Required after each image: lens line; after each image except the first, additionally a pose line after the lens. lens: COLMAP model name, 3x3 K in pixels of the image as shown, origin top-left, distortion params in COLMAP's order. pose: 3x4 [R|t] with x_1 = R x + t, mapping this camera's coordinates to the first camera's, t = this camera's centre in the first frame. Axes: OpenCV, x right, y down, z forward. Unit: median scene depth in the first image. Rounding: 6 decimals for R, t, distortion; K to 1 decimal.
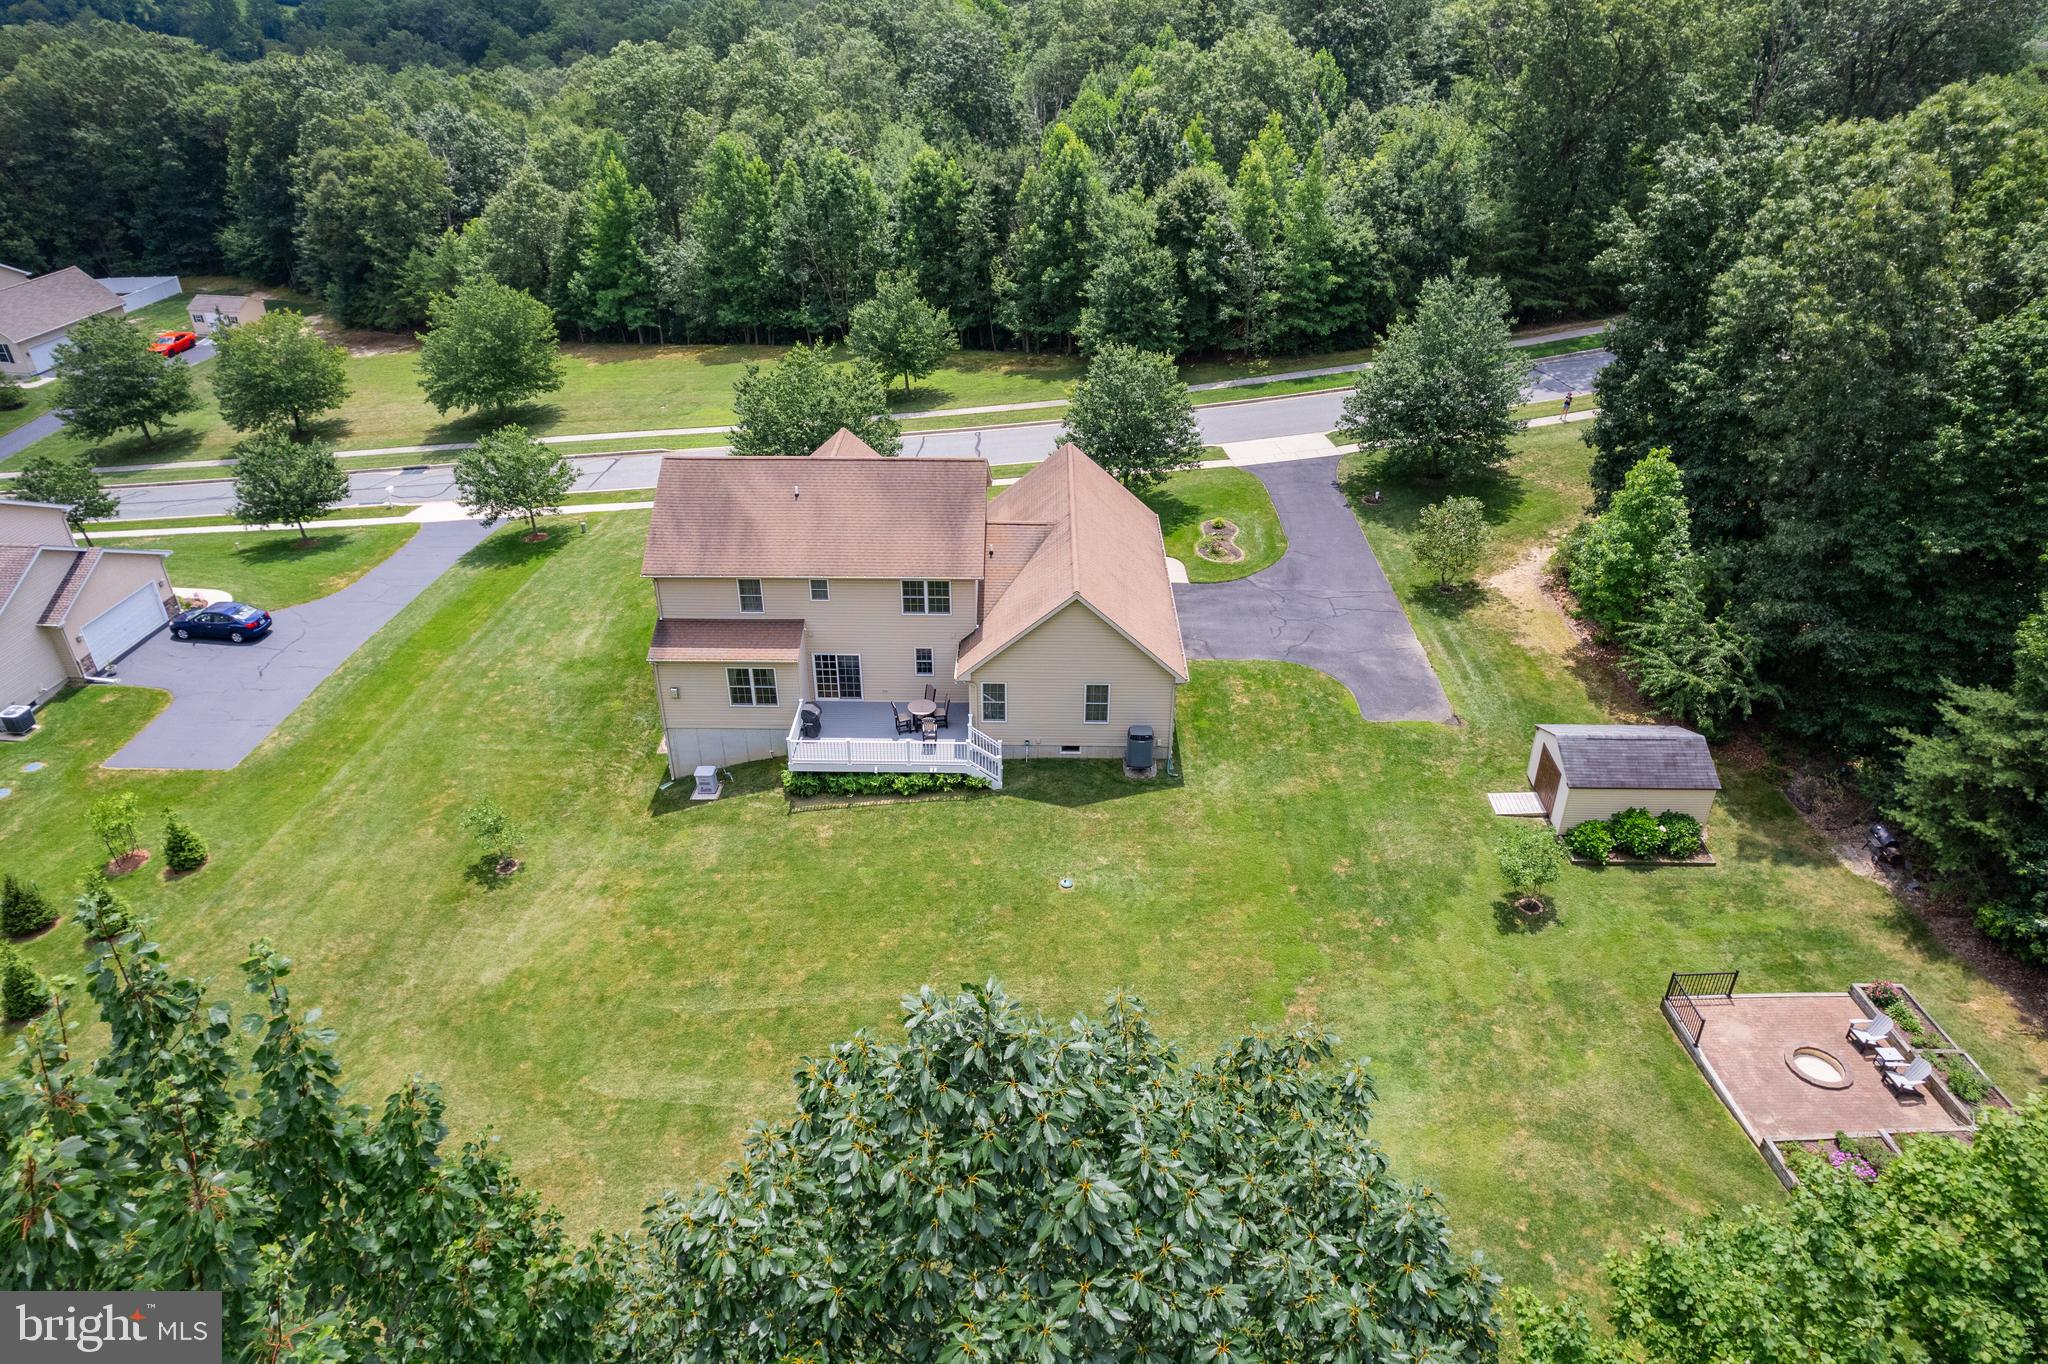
lens RADIAL K [[1328.3, 0, 1033.3], [0, 1328.3, 690.5], [0, 0, 1]] dist [-0.066385, 0.049434]
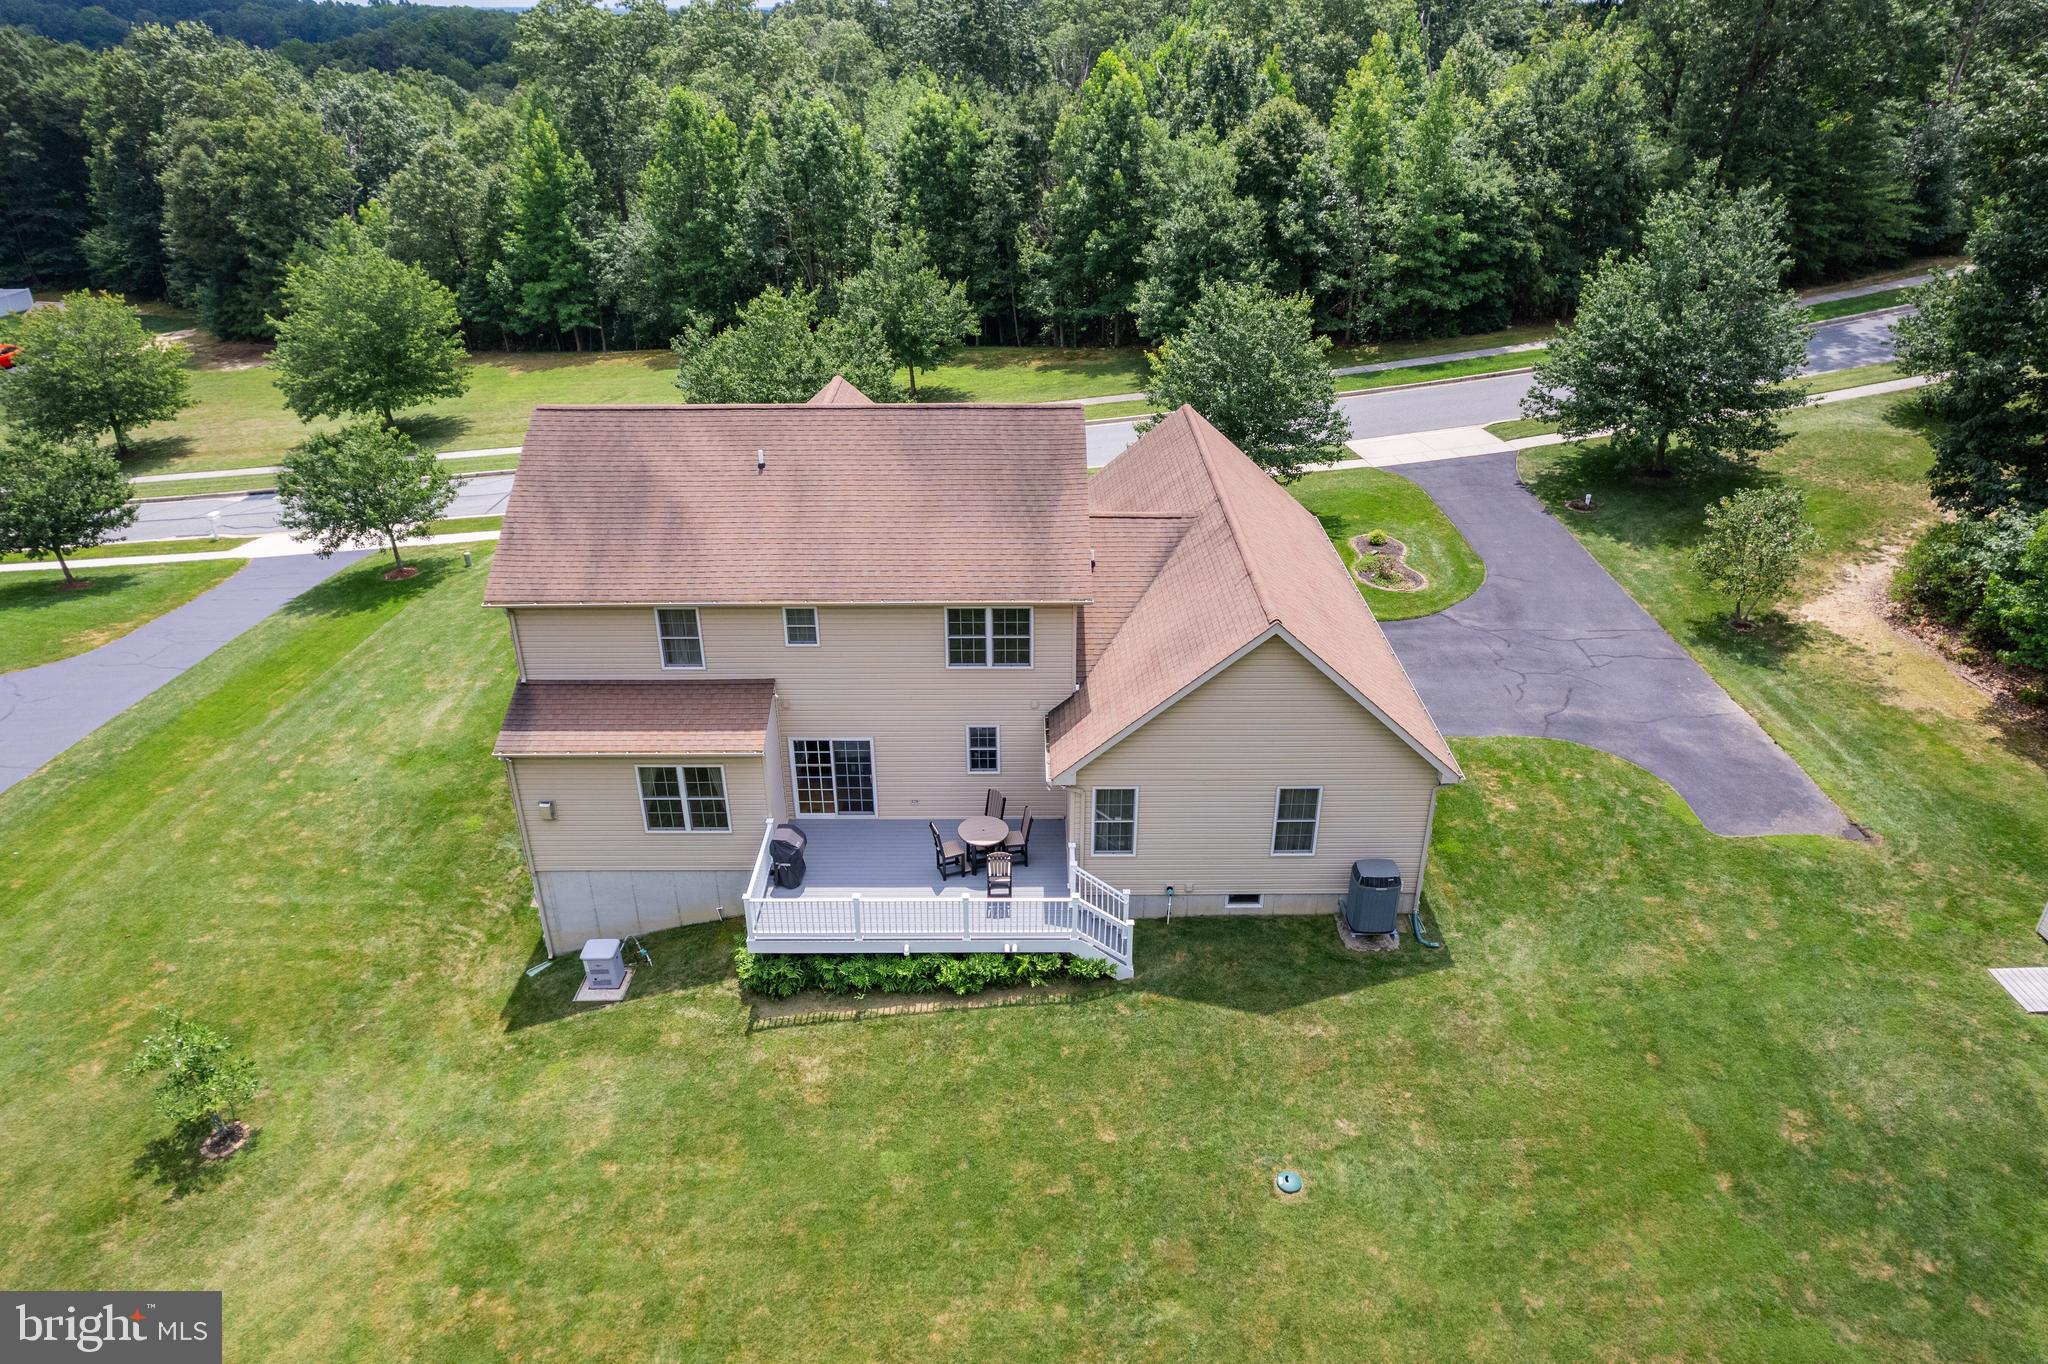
lens RADIAL K [[1328.3, 0, 1034.8], [0, 1328.3, 687.6], [0, 0, 1]] dist [-0.066385, 0.049434]
pose [[0.999781, -0.013221, 0.016248, -0.055433], [0.014091, 0.998405, -0.054675, -0.013496], [-0.015499, 0.054892, 0.998372, 0.338860]]
